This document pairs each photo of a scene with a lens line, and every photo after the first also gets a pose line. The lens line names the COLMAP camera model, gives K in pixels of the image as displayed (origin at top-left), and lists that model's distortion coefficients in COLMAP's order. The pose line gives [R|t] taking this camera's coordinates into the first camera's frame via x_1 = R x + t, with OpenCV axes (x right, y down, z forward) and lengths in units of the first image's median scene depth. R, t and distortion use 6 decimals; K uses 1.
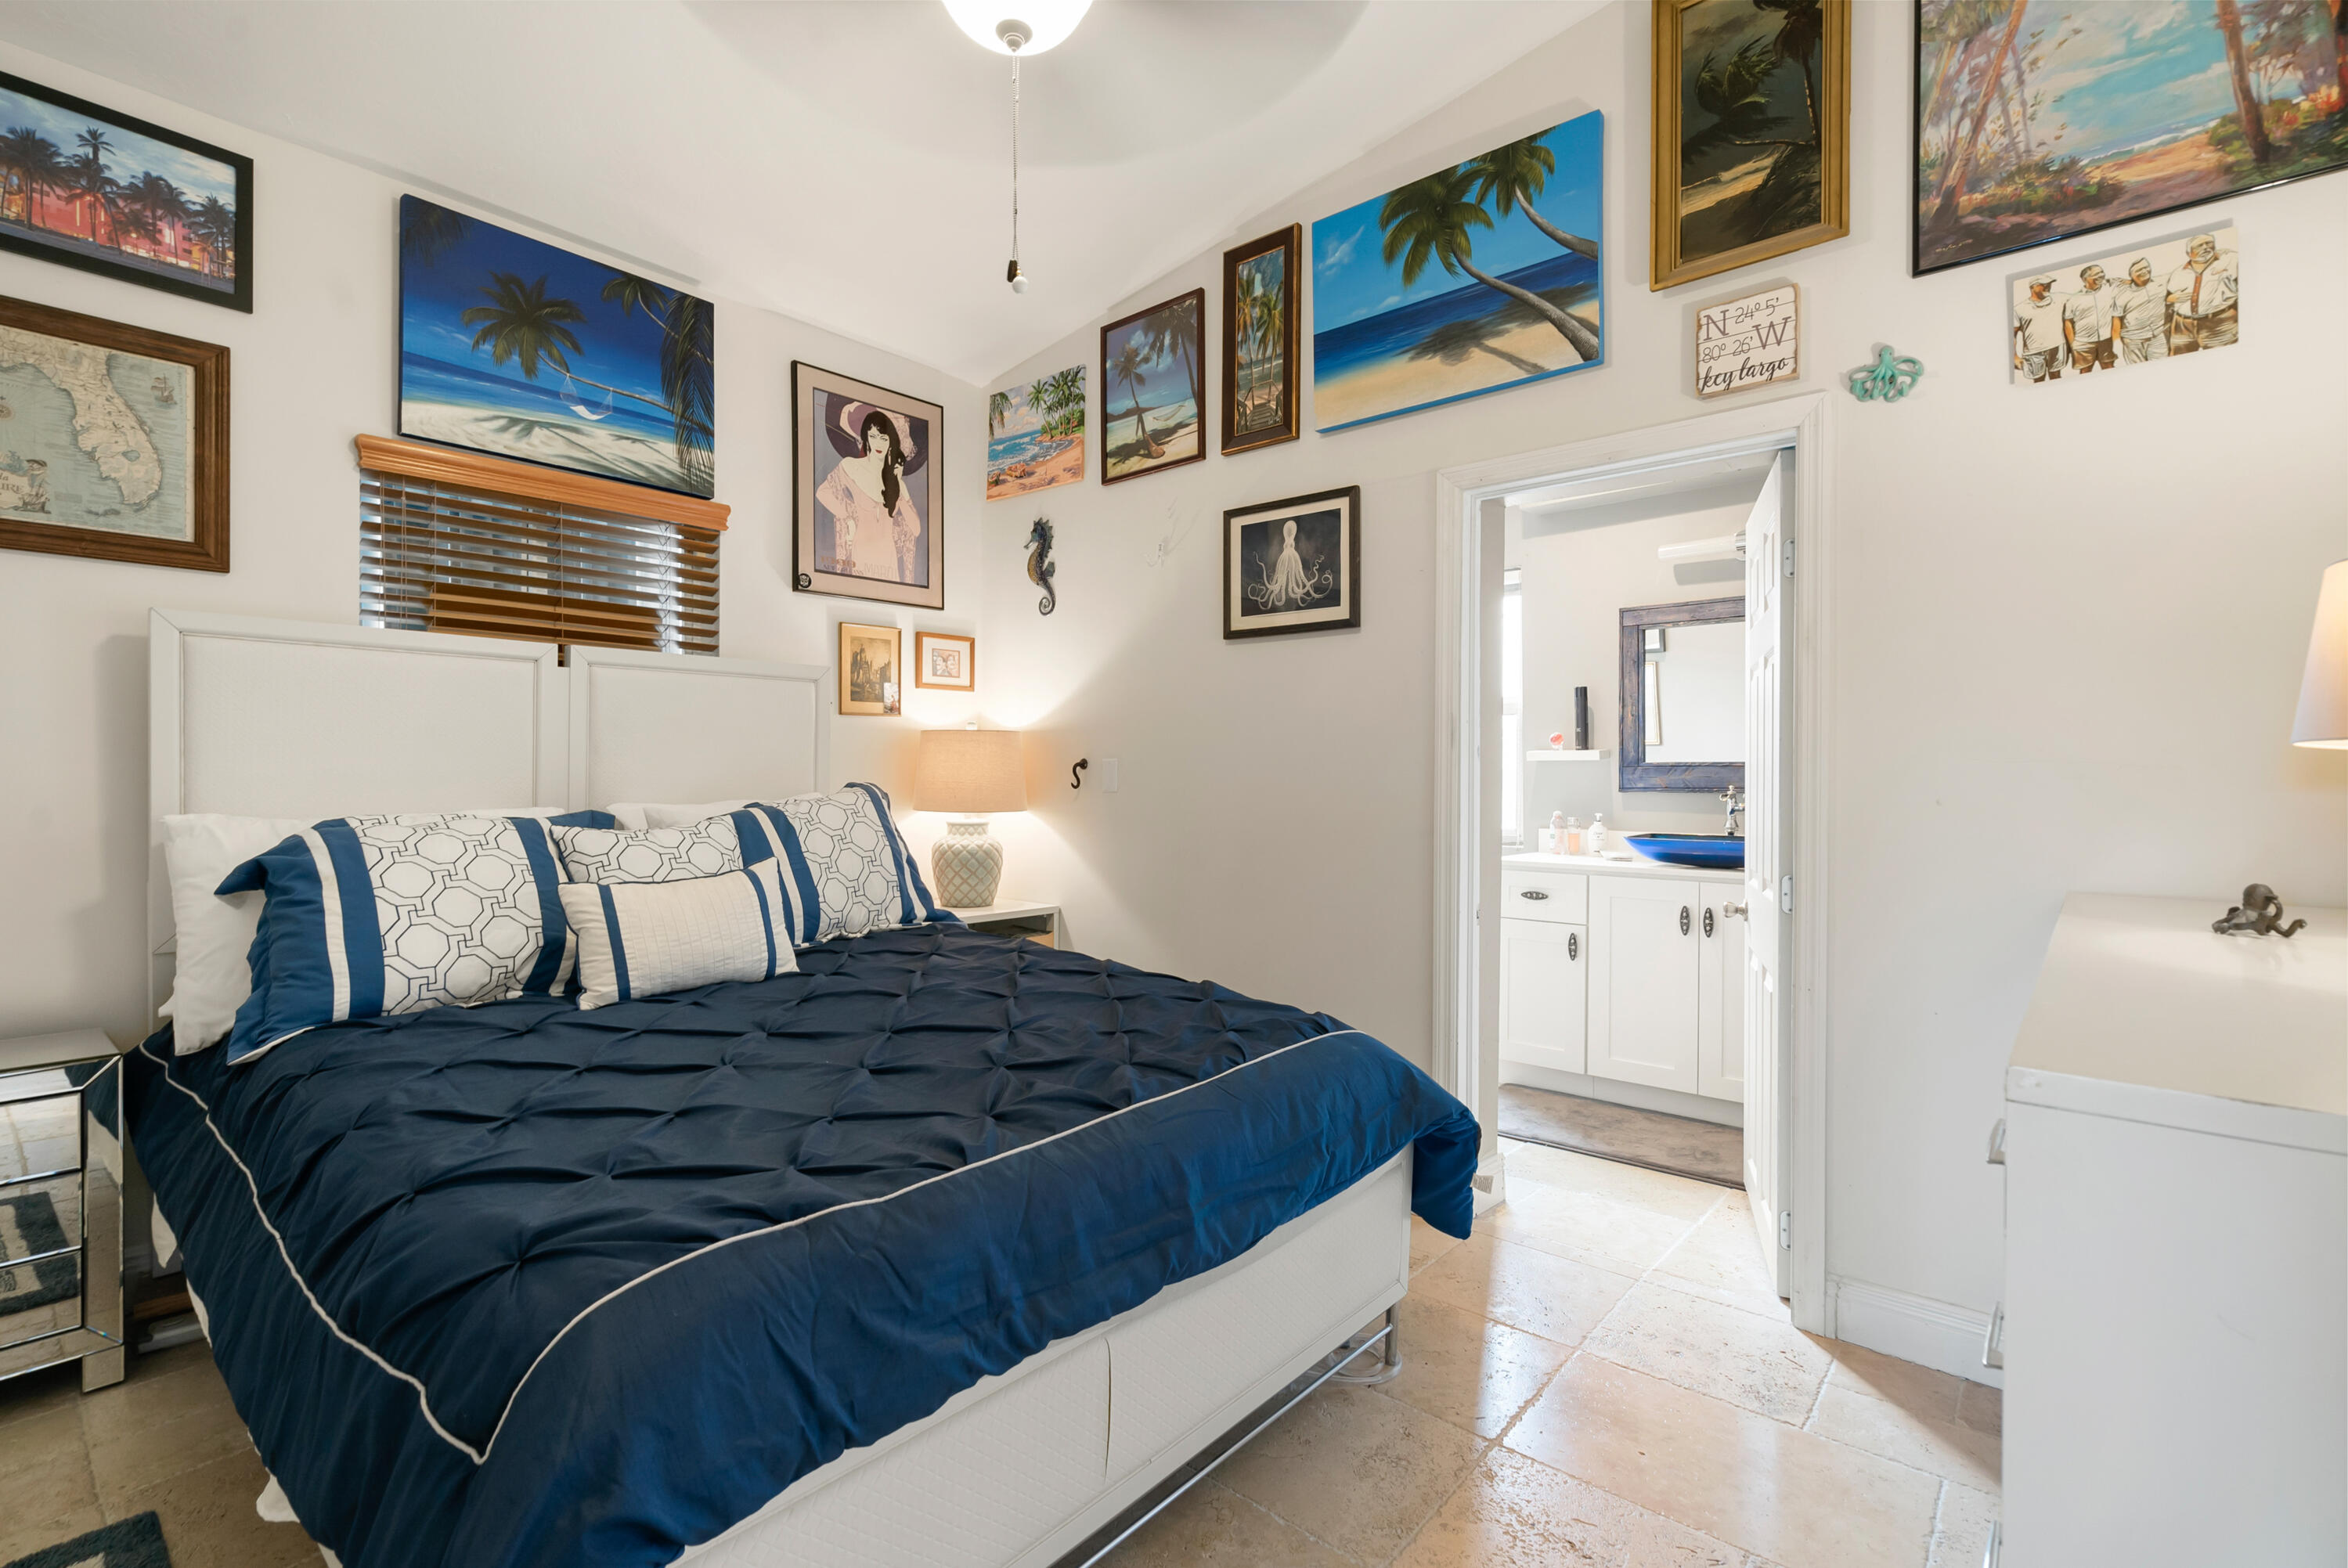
lens RADIAL K [[1051.9, 0, 1174.0], [0, 1051.9, 784.0], [0, 0, 1]] dist [0.000886, 0.000303]
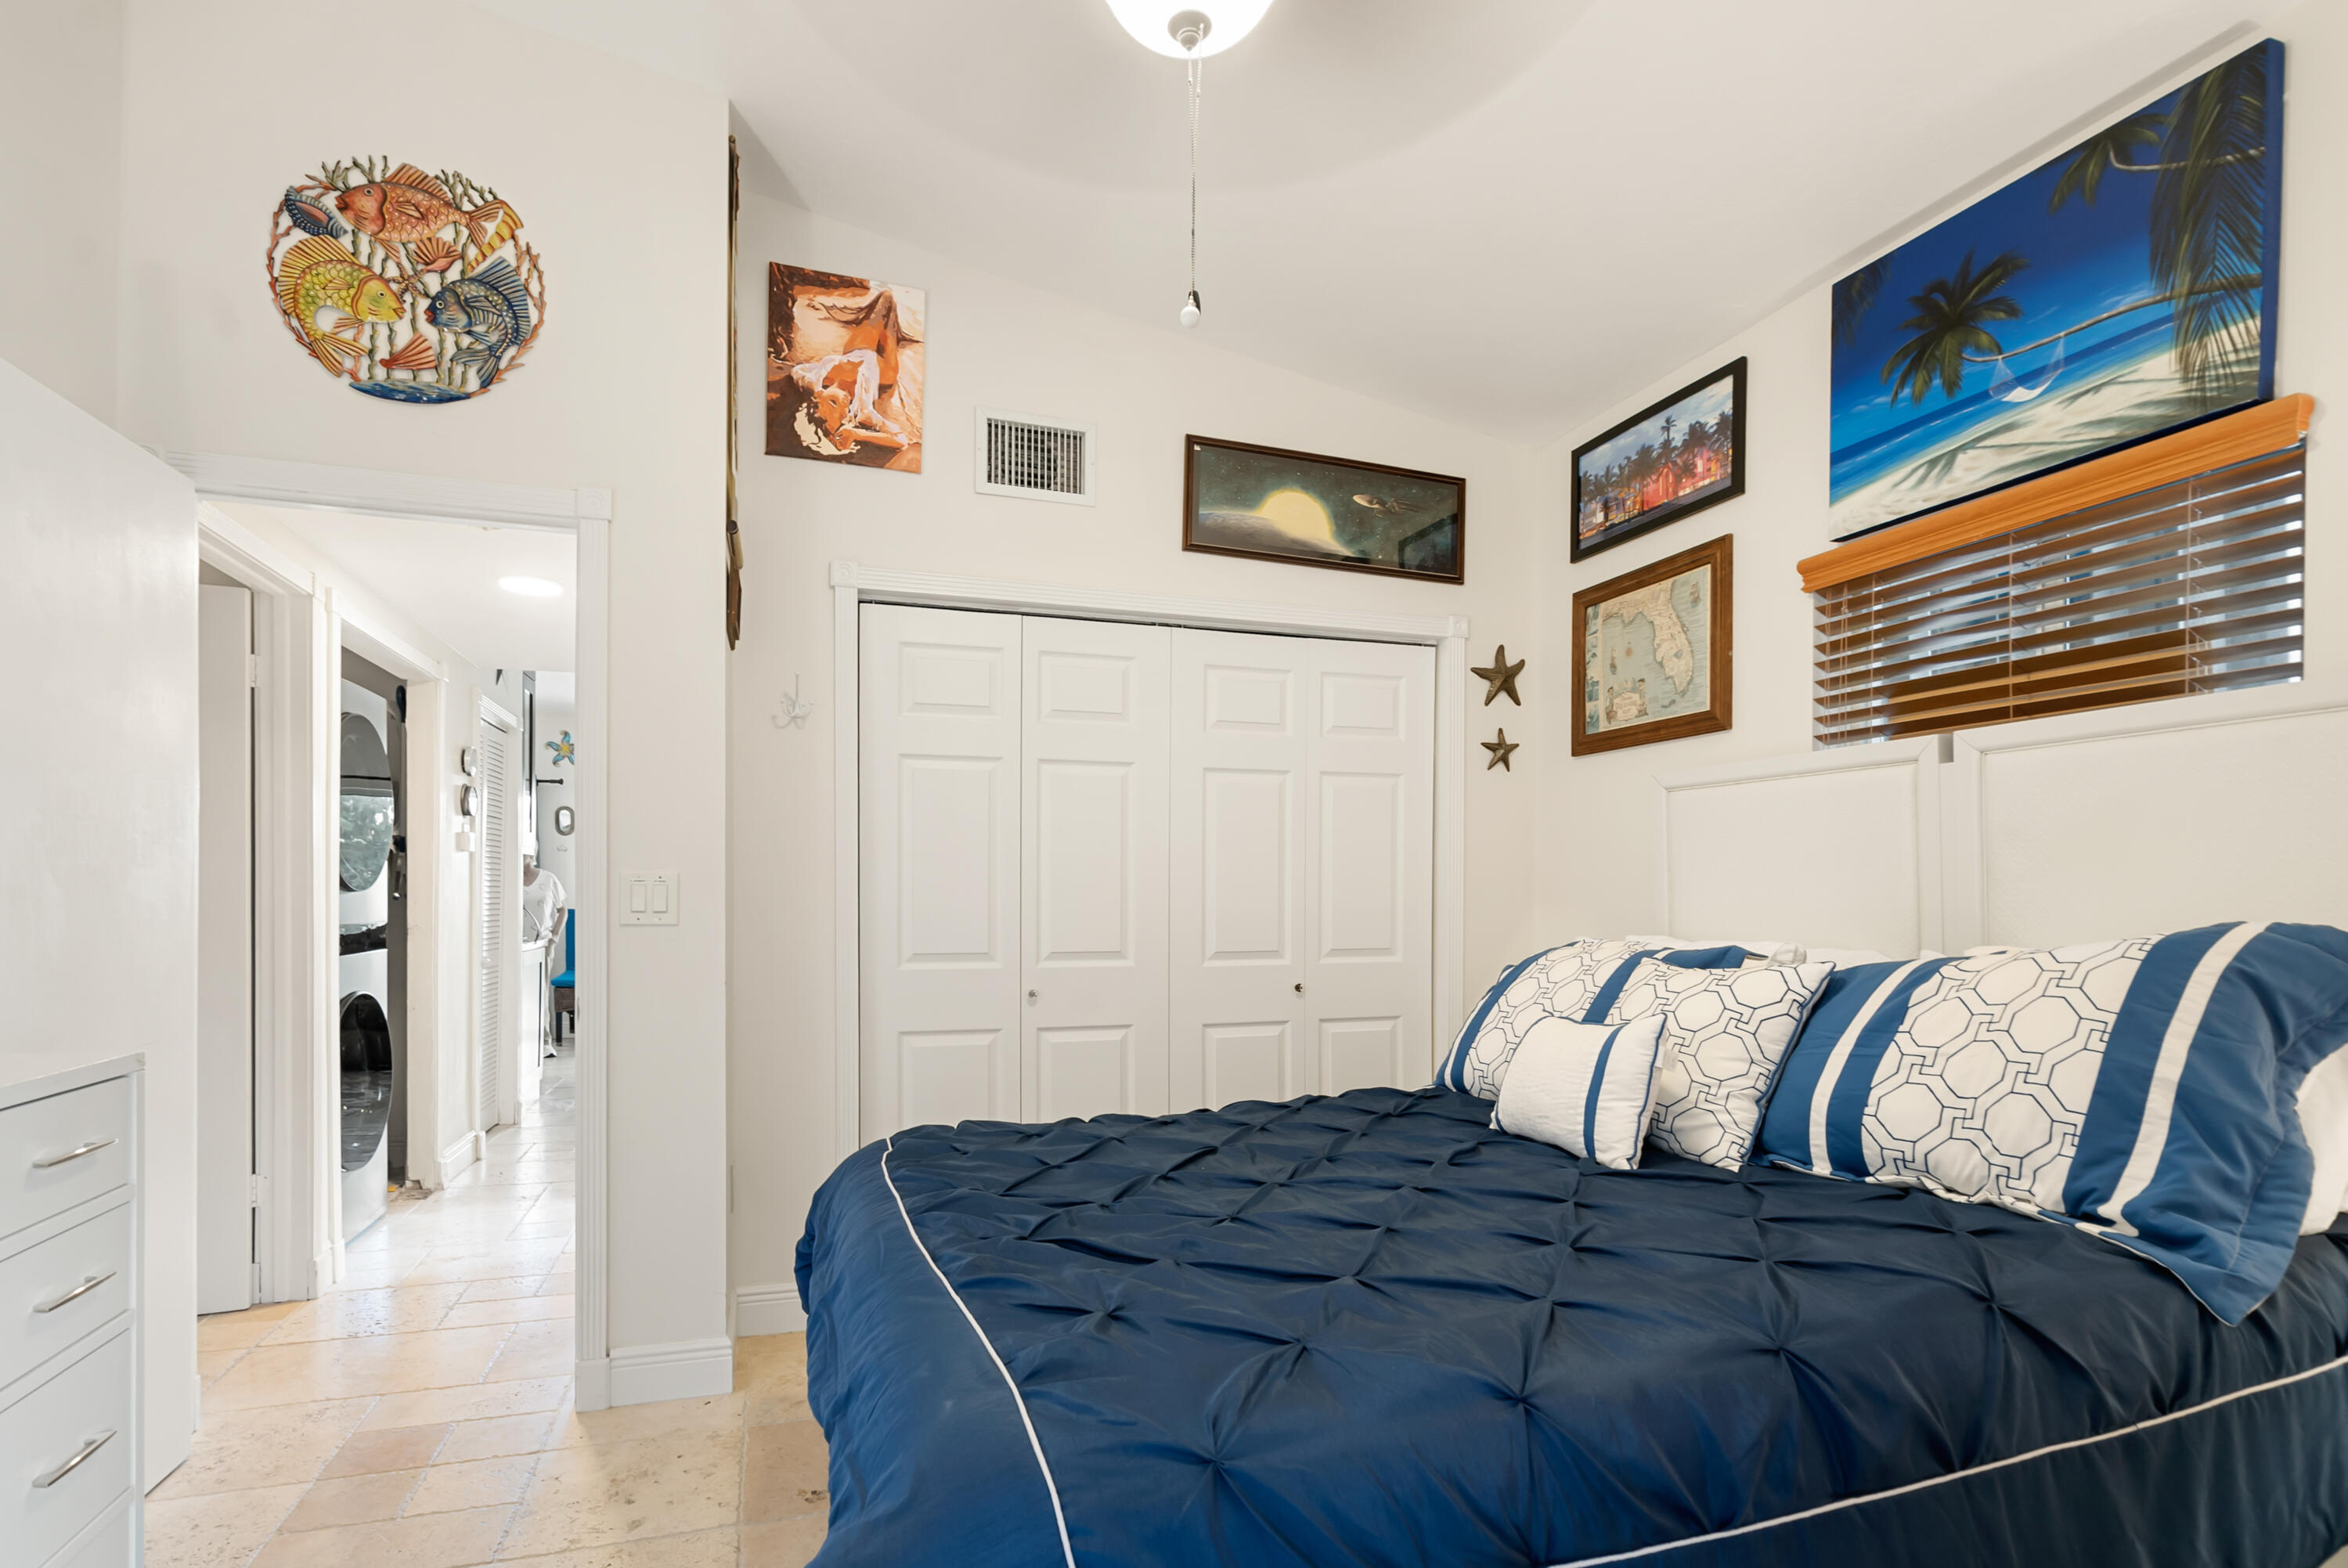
lens RADIAL K [[1149.4, 0, 1169.2], [0, 1149.4, 892.9], [0, 0, 1]] dist [-0.001283, -0.000566]
pose [[-0.508240, -0.007845, -0.861180, 0.429866], [-0.005527, 0.999968, -0.005847, -0.009216], [0.861198, 0.001788, -0.508267, 0.970007]]
